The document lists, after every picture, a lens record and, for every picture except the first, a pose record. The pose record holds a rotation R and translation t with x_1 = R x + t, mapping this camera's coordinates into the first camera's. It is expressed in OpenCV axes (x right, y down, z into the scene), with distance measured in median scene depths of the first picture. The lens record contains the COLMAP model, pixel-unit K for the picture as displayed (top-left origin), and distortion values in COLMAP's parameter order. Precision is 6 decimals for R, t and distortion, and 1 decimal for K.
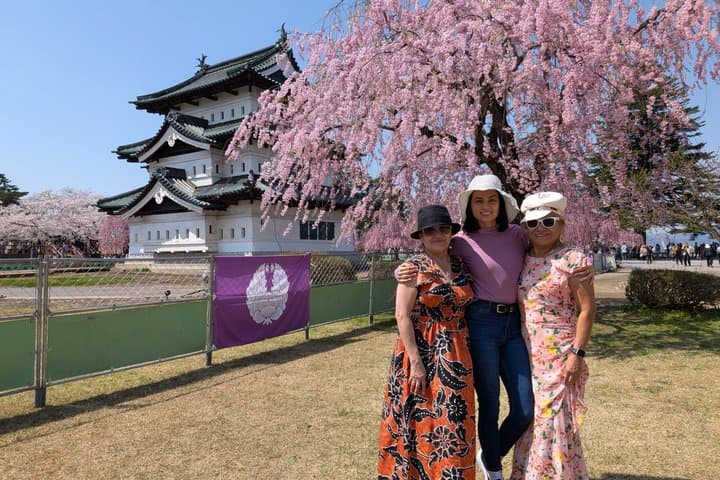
lens RADIAL K [[530.4, 0, 360.0], [0, 530.4, 240.0], [0, 0, 1]] dist [0.031691, -0.000447]
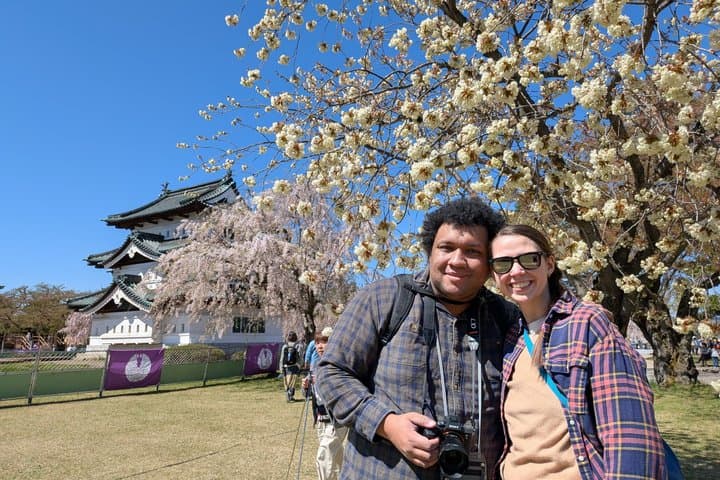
lens RADIAL K [[505.1, 0, 360.0], [0, 505.1, 240.0], [0, 0, 1]] dist [-0.003802, -0.002235]
pose [[0.997843, 0.013502, 0.064245, 0.098383], [-0.001961, 0.984317, -0.176400, -0.008054], [-0.065620, 0.175894, 0.982220, -0.193019]]
